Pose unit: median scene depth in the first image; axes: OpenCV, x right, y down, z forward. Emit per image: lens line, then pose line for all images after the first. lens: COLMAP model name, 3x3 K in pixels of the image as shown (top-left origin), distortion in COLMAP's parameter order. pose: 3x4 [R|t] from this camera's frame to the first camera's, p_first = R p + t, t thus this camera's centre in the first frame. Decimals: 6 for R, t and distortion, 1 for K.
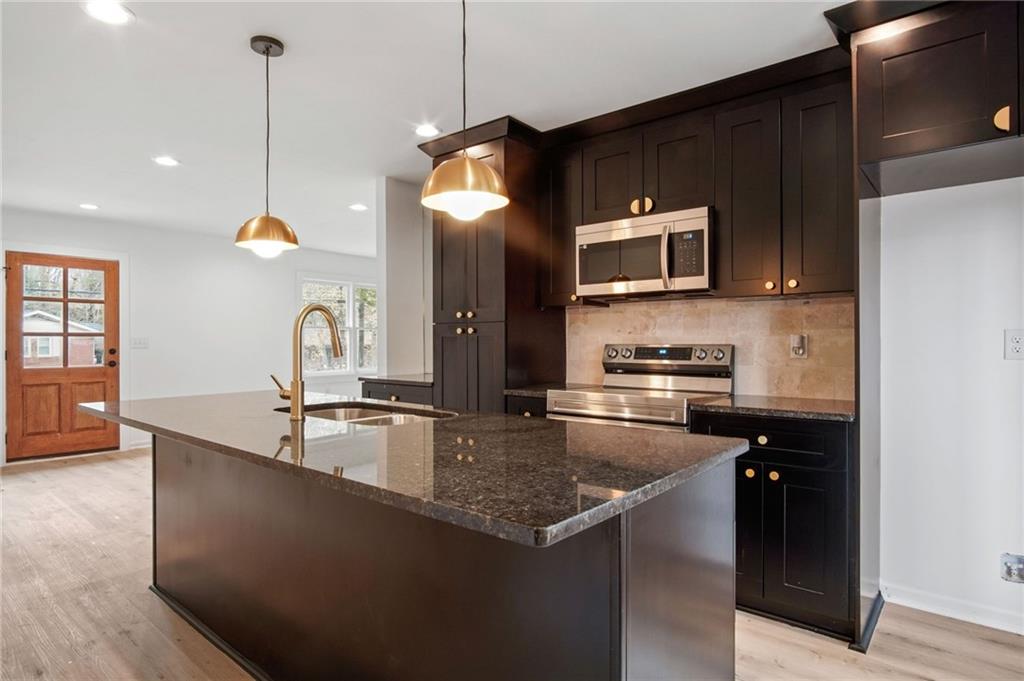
lens RADIAL K [[566.2, 0, 512.0], [0, 566.2, 340.5], [0, 0, 1]] dist [0.015887, -0.000345]
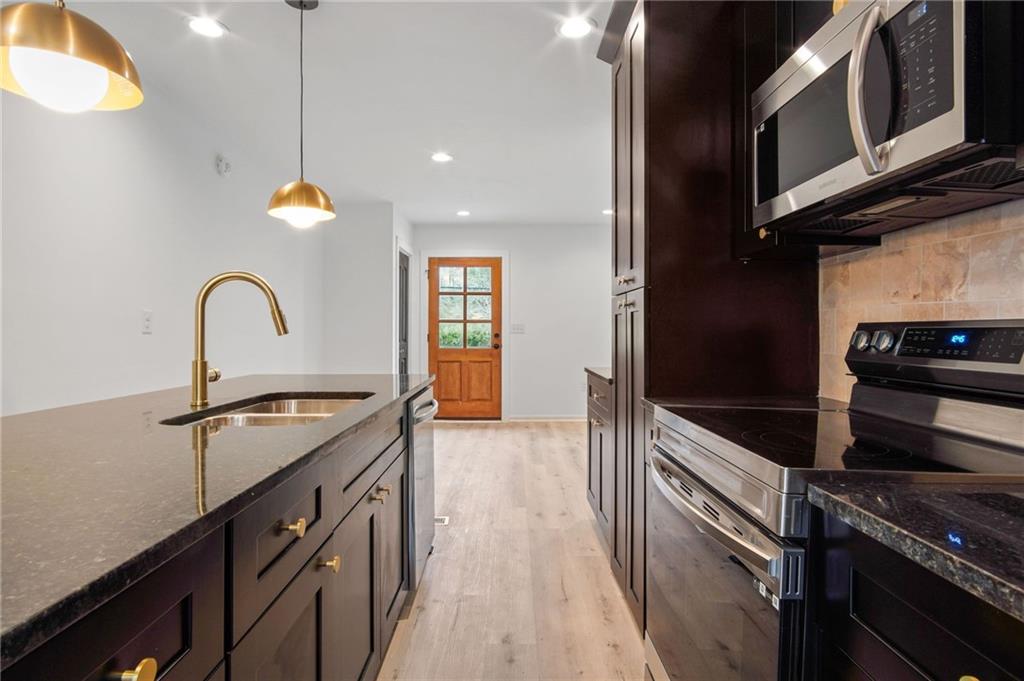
lens RADIAL K [[566.2, 0, 512.0], [0, 566.2, 340.5], [0, 0, 1]] dist [0.015887, -0.000345]
pose [[0.649187, 0.014994, -0.760481, 0.219948], [-0.001984, 0.999836, 0.018020, 0.008616], [0.760626, -0.010189, 0.649110, 0.297775]]
